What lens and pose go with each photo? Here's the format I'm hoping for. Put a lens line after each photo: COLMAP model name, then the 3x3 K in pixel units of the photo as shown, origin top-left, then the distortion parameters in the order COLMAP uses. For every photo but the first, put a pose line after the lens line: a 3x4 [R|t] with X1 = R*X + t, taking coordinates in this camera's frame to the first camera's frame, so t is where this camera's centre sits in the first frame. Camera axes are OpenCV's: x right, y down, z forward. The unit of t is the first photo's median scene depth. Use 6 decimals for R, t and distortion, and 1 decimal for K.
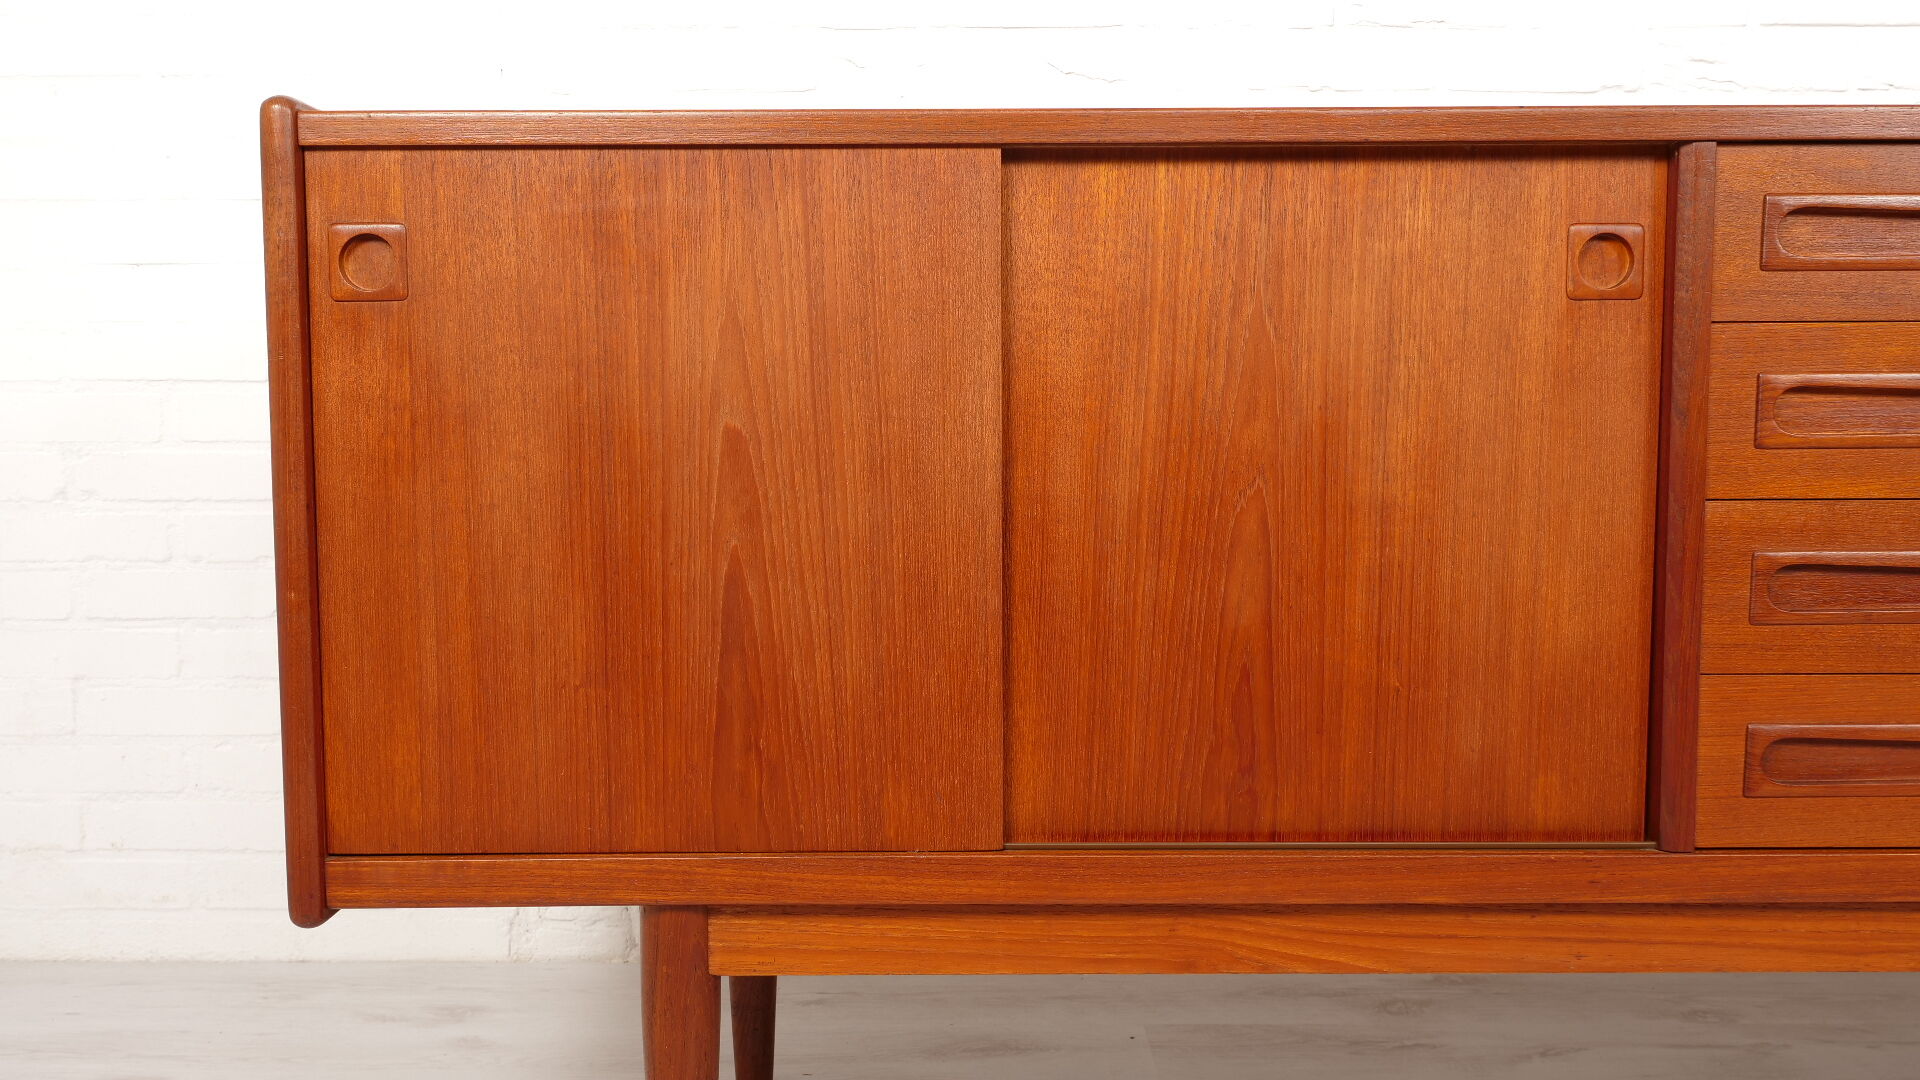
lens RADIAL K [[1812.4, 0, 967.3], [0, 1812.4, 537.6], [0, 0, 1]] dist [-0.002903, 0.000000]
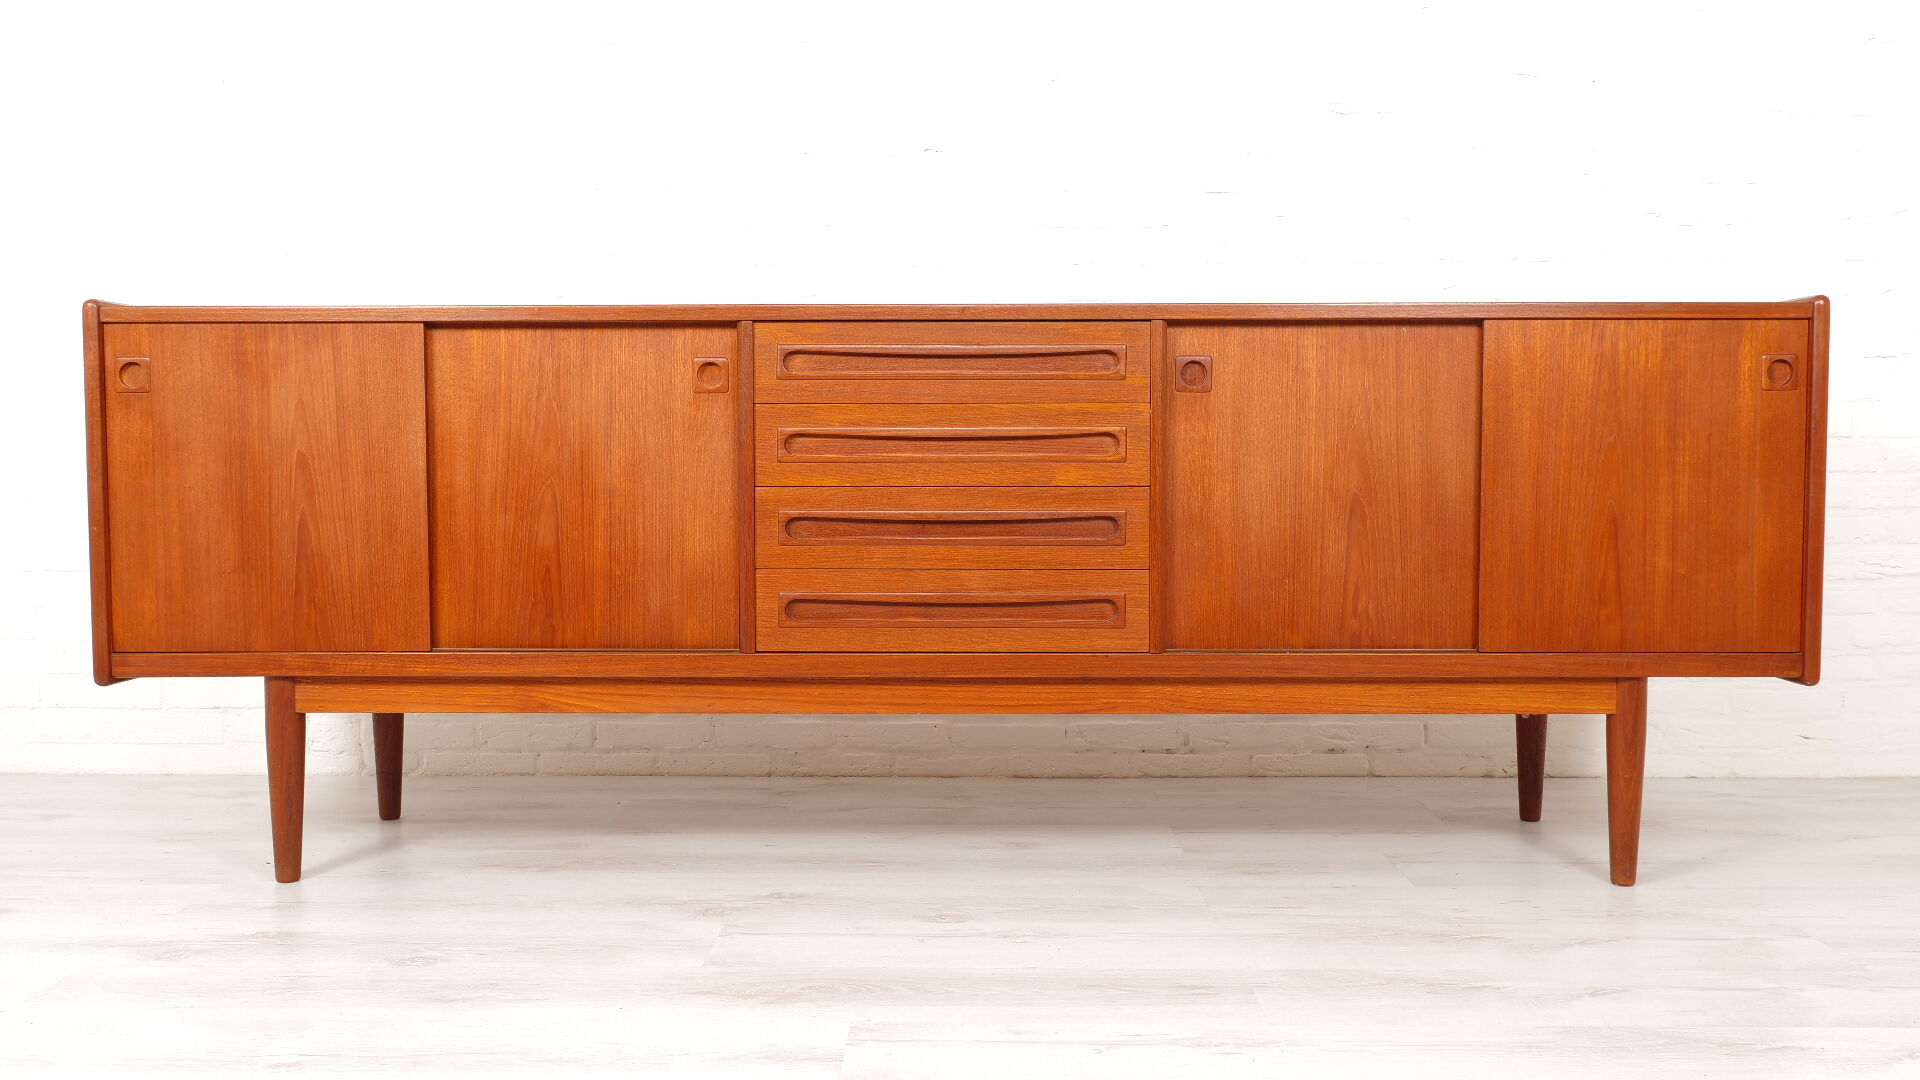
lens RADIAL K [[1677.3, 0, 961.9], [0, 1677.3, 537.6], [0, 0, 1]] dist [0.003496, 0.003662]
pose [[0.999927, 0.002677, -0.011816, 0.675090], [-0.003043, 0.999513, -0.031048, 0.100294], [0.011728, 0.031082, 0.999448, -0.974206]]
